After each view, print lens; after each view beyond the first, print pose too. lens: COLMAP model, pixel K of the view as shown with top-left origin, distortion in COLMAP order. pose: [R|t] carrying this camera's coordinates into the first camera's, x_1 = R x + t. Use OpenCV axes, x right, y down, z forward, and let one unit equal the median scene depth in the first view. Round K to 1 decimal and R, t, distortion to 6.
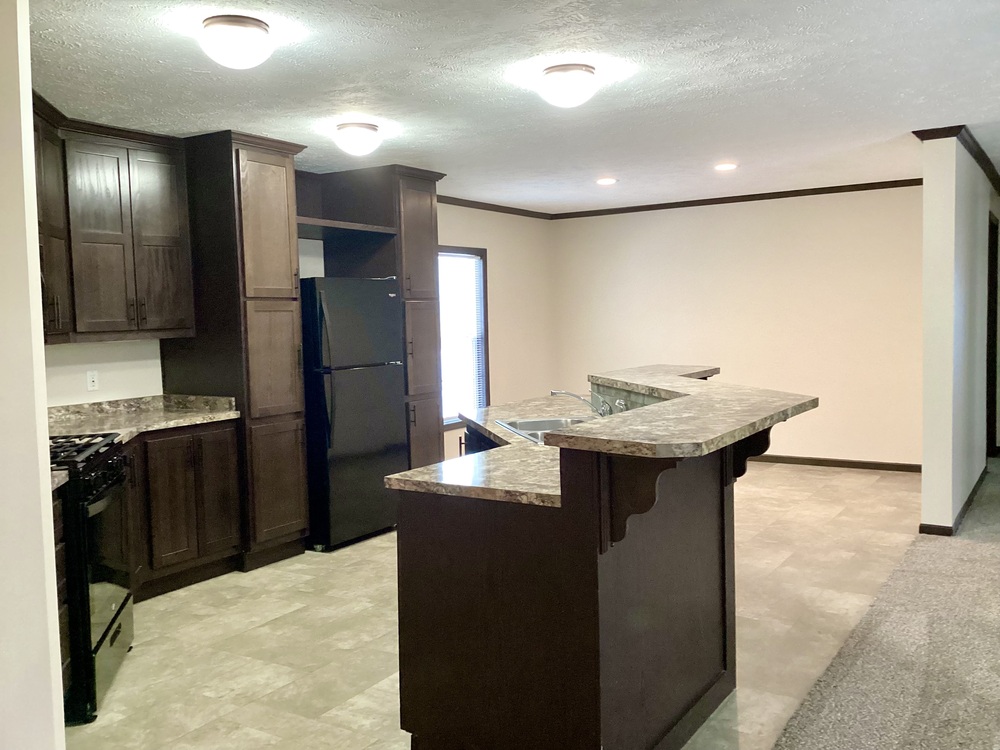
lens RADIAL K [[899.7, 0, 499.5], [0, 899.7, 378.3], [0, 0, 1]] dist [-0.013946, -0.010500]
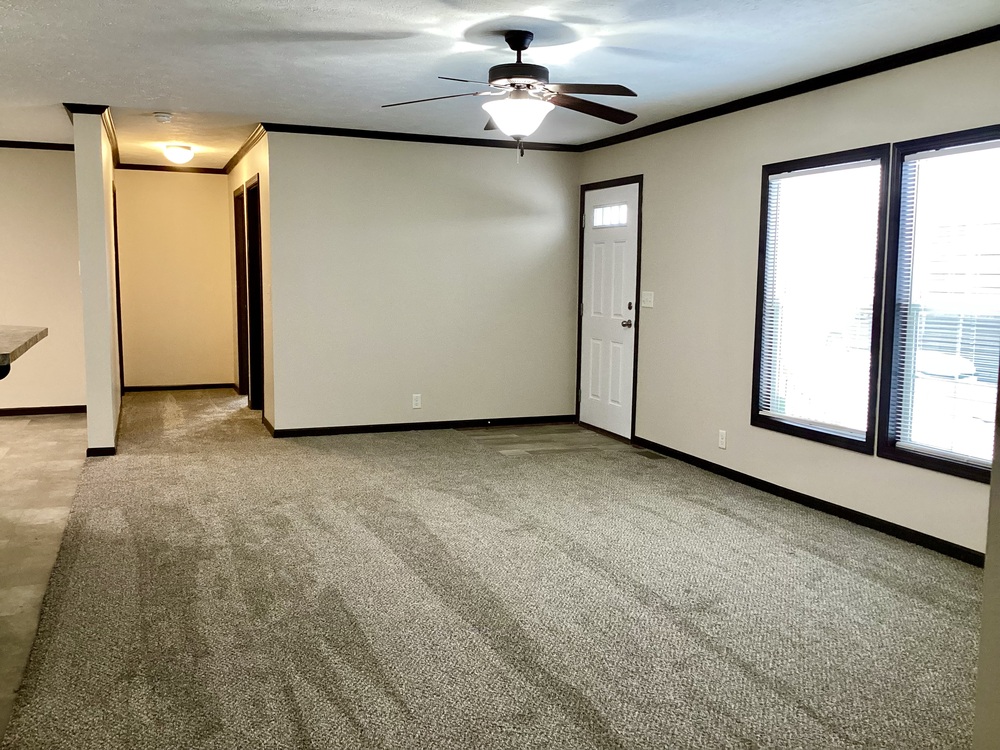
lens RADIAL K [[899.7, 0, 501.1], [0, 899.7, 374.4], [0, 0, 1]] dist [-0.013946, -0.010500]
pose [[0.584418, -0.068473, 0.808558, -0.194778], [0.038239, 0.997650, 0.056847, 0.029768], [-0.810551, -0.002304, 0.585663, -0.141642]]
